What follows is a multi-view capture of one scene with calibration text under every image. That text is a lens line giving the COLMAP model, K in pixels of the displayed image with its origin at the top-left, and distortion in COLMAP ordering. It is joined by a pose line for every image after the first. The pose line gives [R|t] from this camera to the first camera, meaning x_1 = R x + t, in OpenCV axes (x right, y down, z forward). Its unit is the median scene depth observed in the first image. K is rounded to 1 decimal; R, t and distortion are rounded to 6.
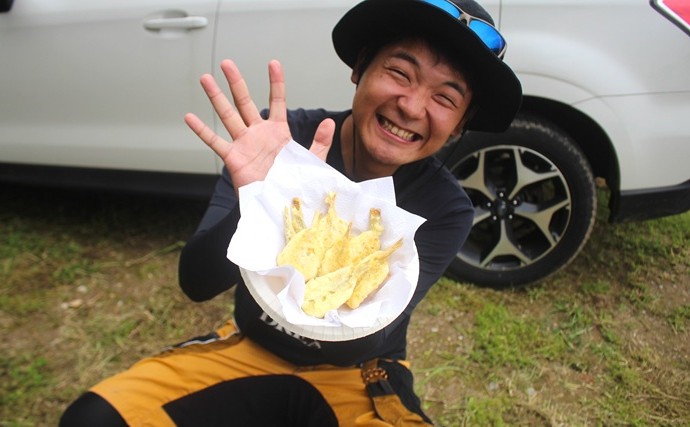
lens RADIAL K [[358.8, 0, 345.0], [0, 358.8, 213.5], [0, 0, 1]] dist [-0.041715, 0.014643]
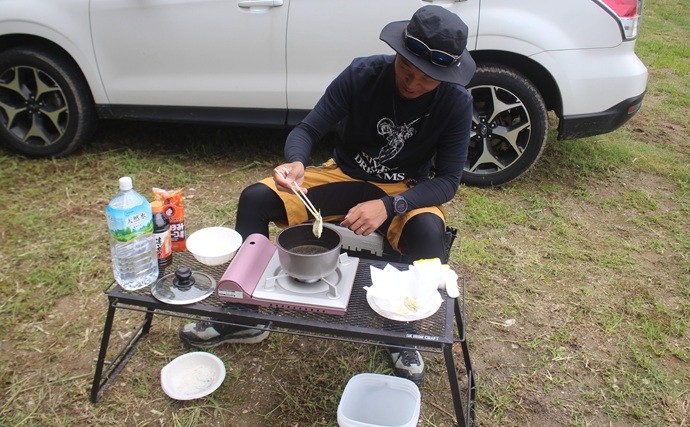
lens RADIAL K [[358.8, 0, 345.0], [0, 358.8, 213.5], [0, 0, 1]] dist [-0.041715, 0.014643]
pose [[0.999884, -0.010712, 0.010827, -0.147909], [0.010682, 0.999939, 0.002900, 0.319685], [-0.010858, -0.002784, 0.999937, -0.454241]]
